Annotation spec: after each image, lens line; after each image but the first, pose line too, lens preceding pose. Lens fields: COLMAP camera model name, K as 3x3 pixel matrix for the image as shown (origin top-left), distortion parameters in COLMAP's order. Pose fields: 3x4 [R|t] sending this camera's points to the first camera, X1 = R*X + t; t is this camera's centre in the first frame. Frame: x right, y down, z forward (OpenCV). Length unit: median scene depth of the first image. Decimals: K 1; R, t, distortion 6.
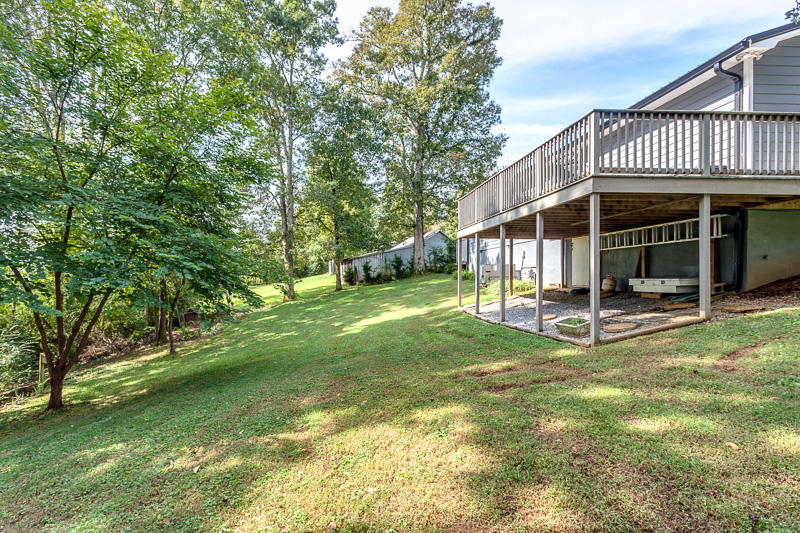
lens RADIAL K [[408.9, 0, 401.1], [0, 408.9, 263.2], [0, 0, 1]] dist [-0.000503, 0.000141]
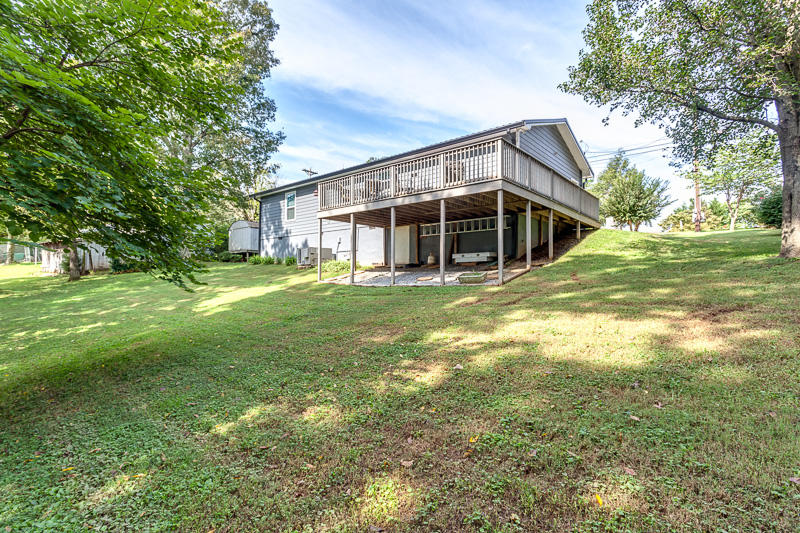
lens RADIAL K [[392.4, 0, 400.0], [0, 392.4, 266.5], [0, 0, 1]] dist [0.001566, 0.000378]
pose [[0.678646, 0.016903, 0.734271, -0.678530], [-0.008198, 0.999847, -0.015440, 0.115879], [-0.734420, 0.004459, 0.678681, 0.182373]]
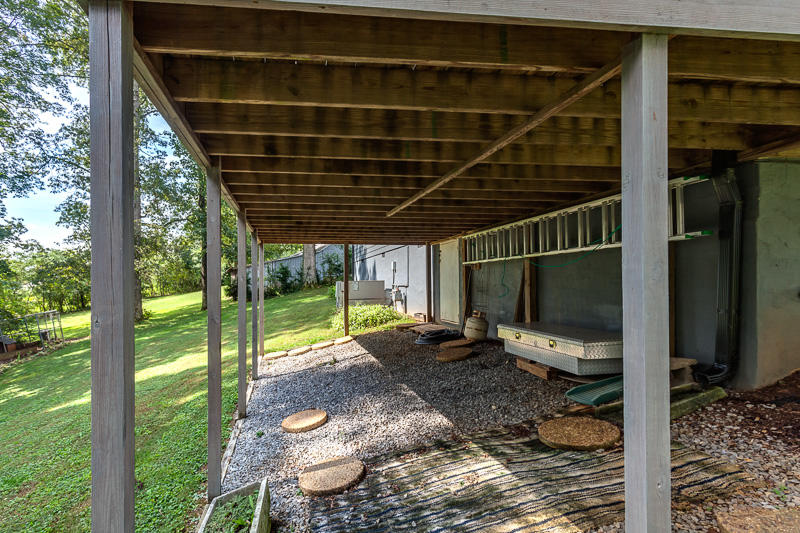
lens RADIAL K [[376.0, 0, 400.0], [0, 376.0, 269.4], [0, 0, 1]] dist [0.000842, 0.000413]
pose [[0.998123, -0.008601, 0.060626, 0.450269], [0.008069, 0.999927, 0.009023, -0.036835], [-0.060699, -0.008517, 0.998120, 0.603805]]
